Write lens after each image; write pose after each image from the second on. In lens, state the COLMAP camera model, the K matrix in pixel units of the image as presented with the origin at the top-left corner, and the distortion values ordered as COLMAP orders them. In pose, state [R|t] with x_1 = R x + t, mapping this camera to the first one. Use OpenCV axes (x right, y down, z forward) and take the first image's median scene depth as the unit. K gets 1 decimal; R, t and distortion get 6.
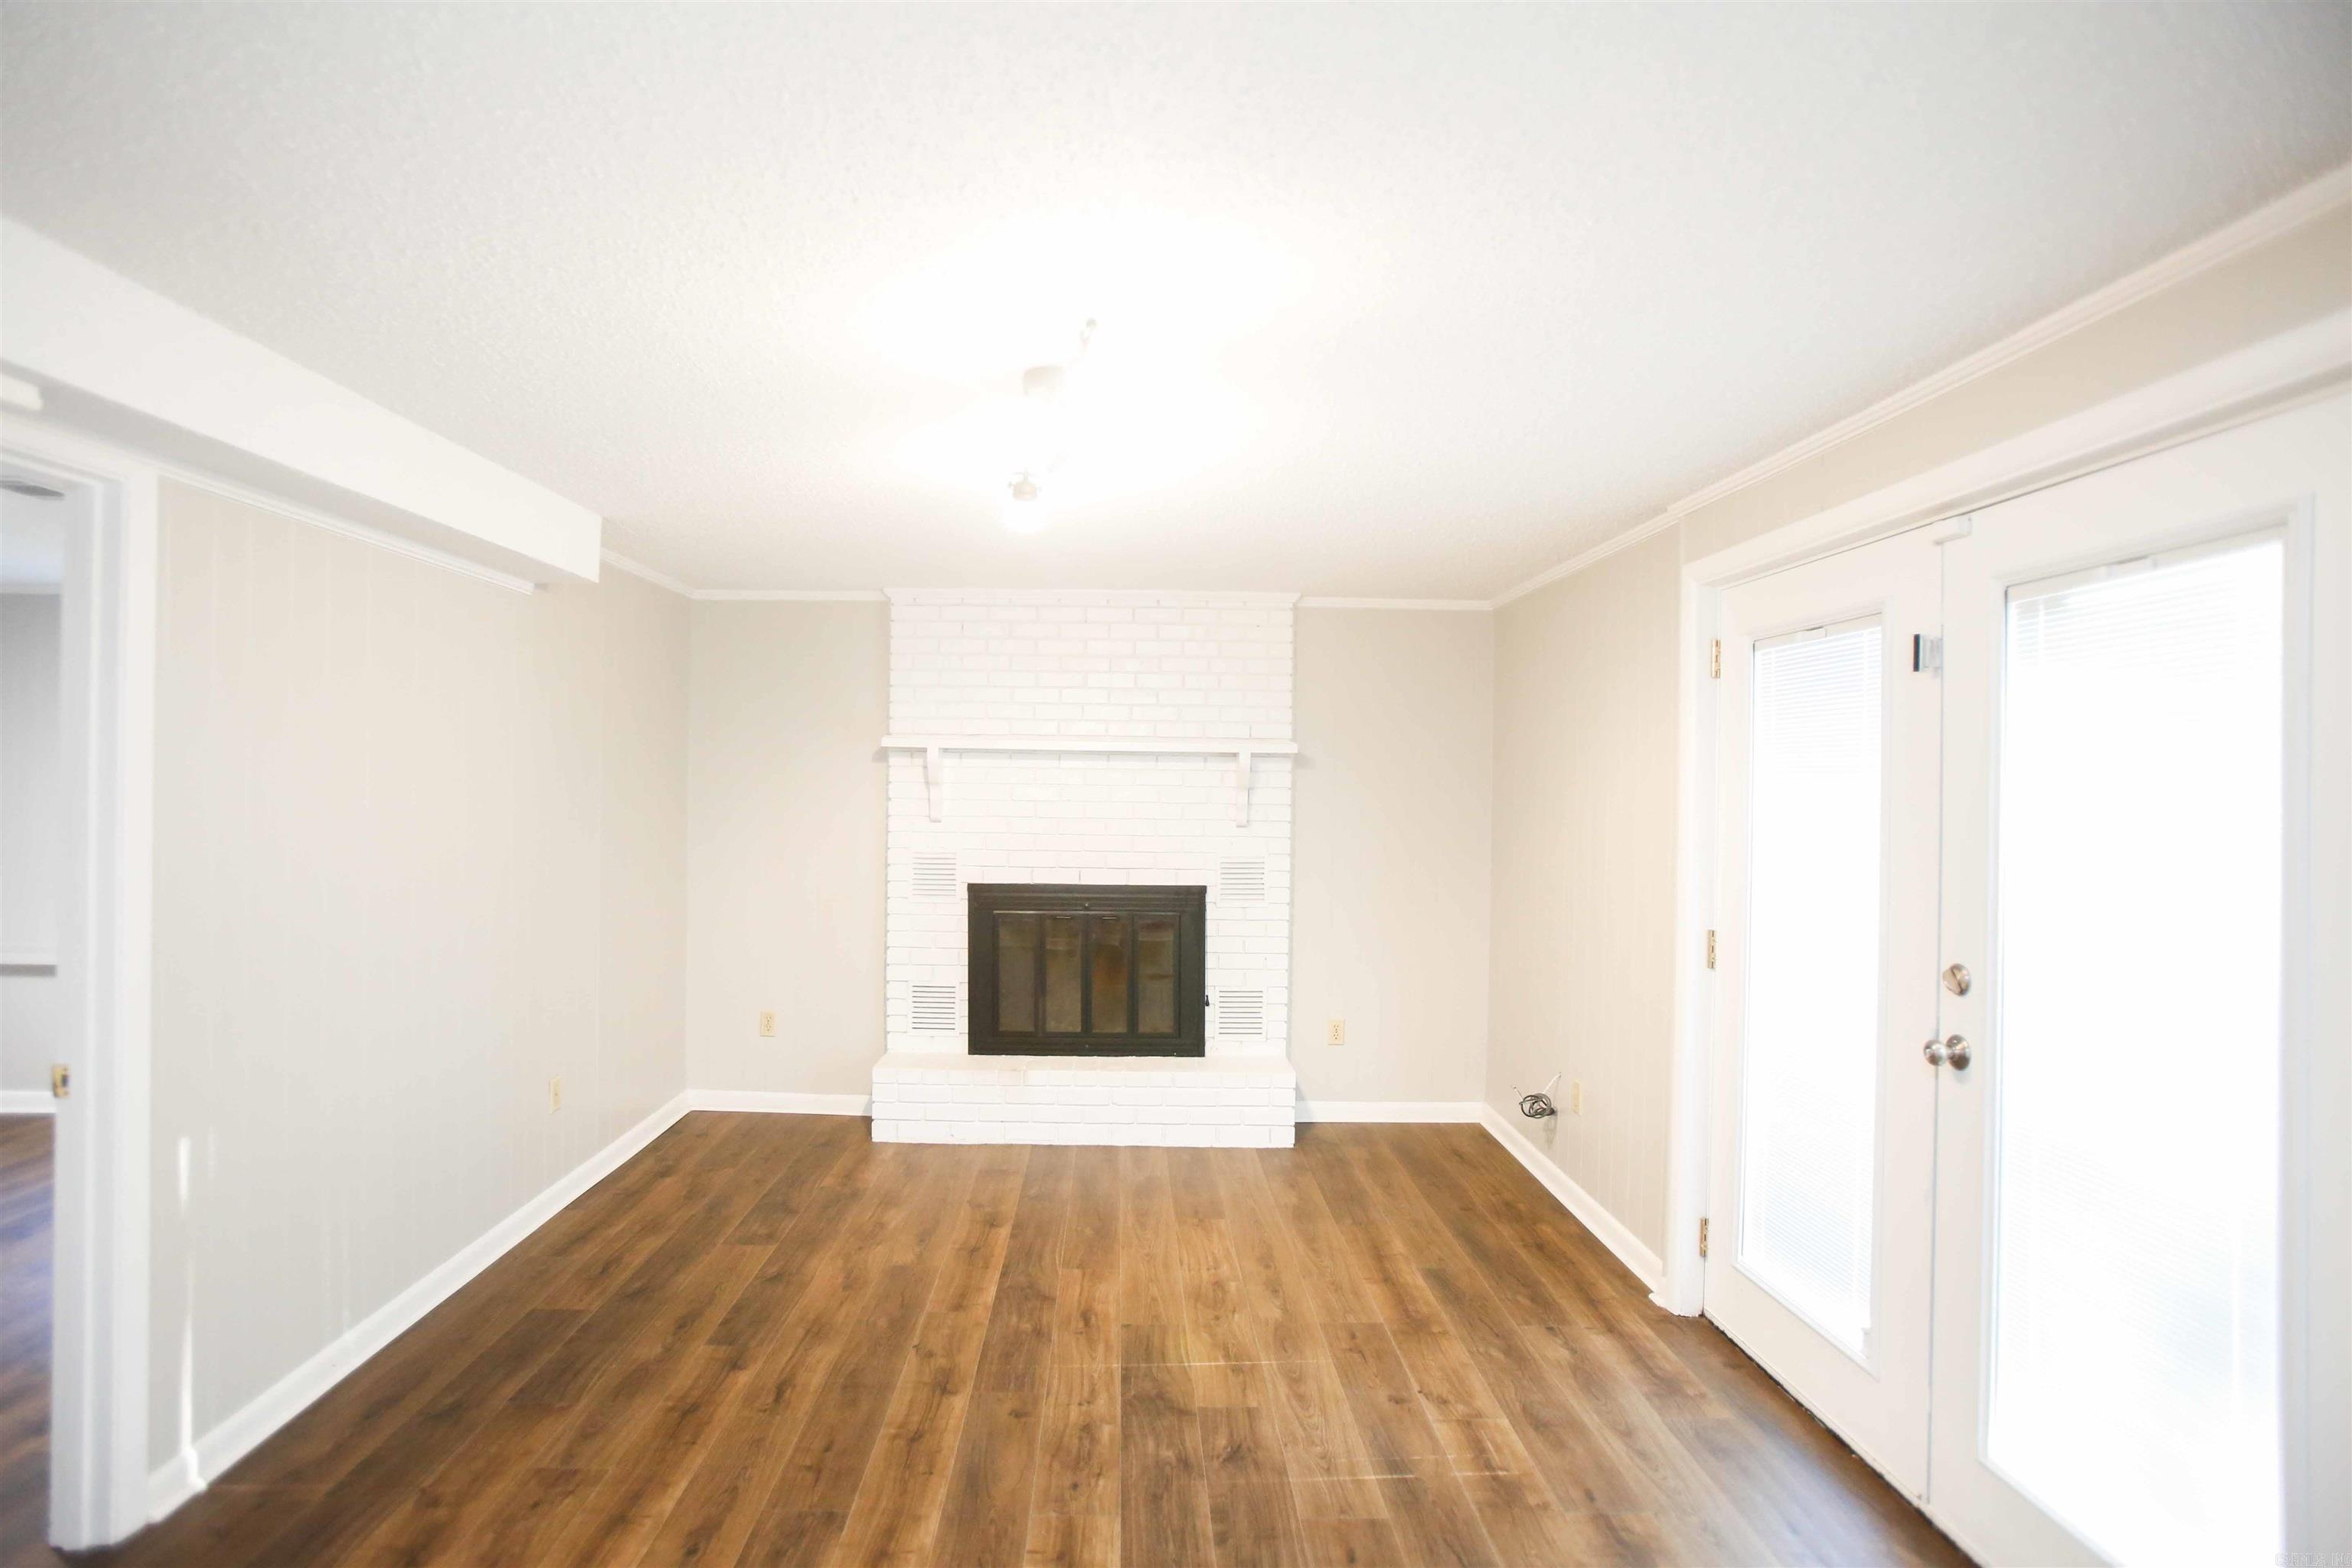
lens RADIAL K [[1221.2, 0, 1126.4], [0, 1221.2, 794.0], [0, 0, 1]] dist [-0.090121, 0.059805]
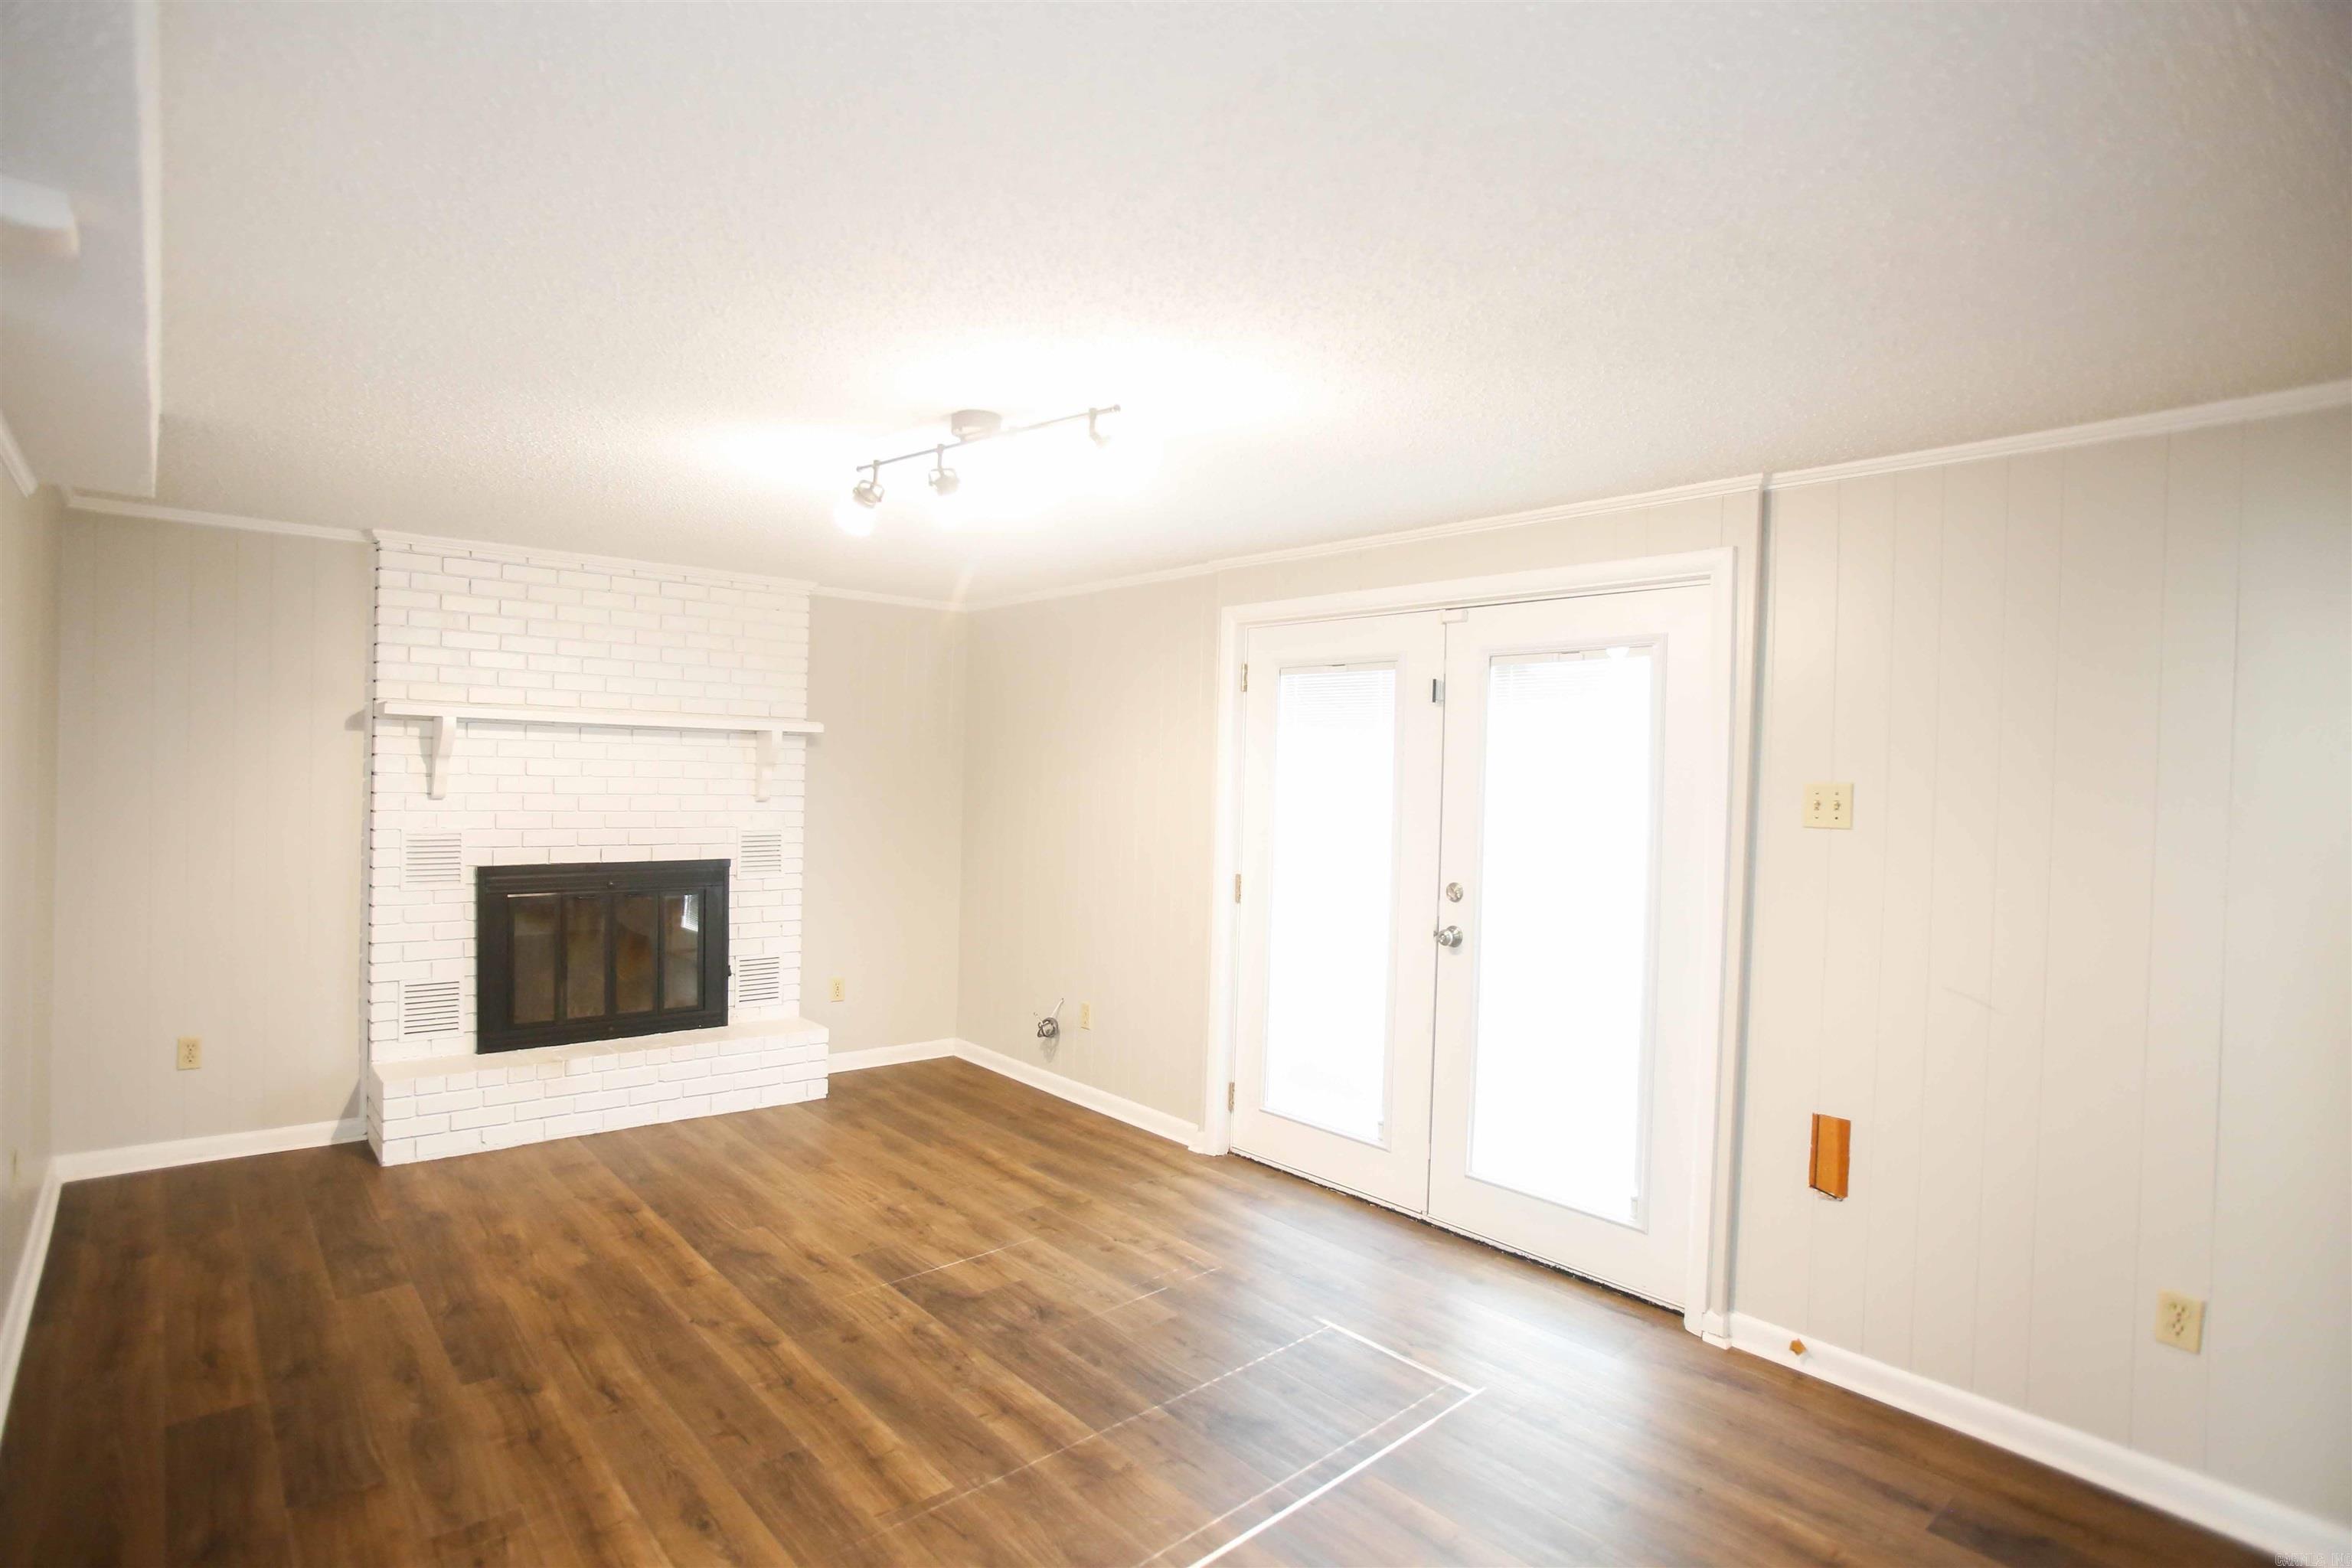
lens RADIAL K [[1200.0, 0, 1176.0], [0, 1200.0, 784.0], [0, 0, 1]] dist [-0.077512, 0.035697]
pose [[0.758978, -0.001058, 0.651115, -0.349055], [-0.009541, 0.999873, 0.012745, -0.005139], [-0.651046, -0.015885, 0.758872, -0.003751]]
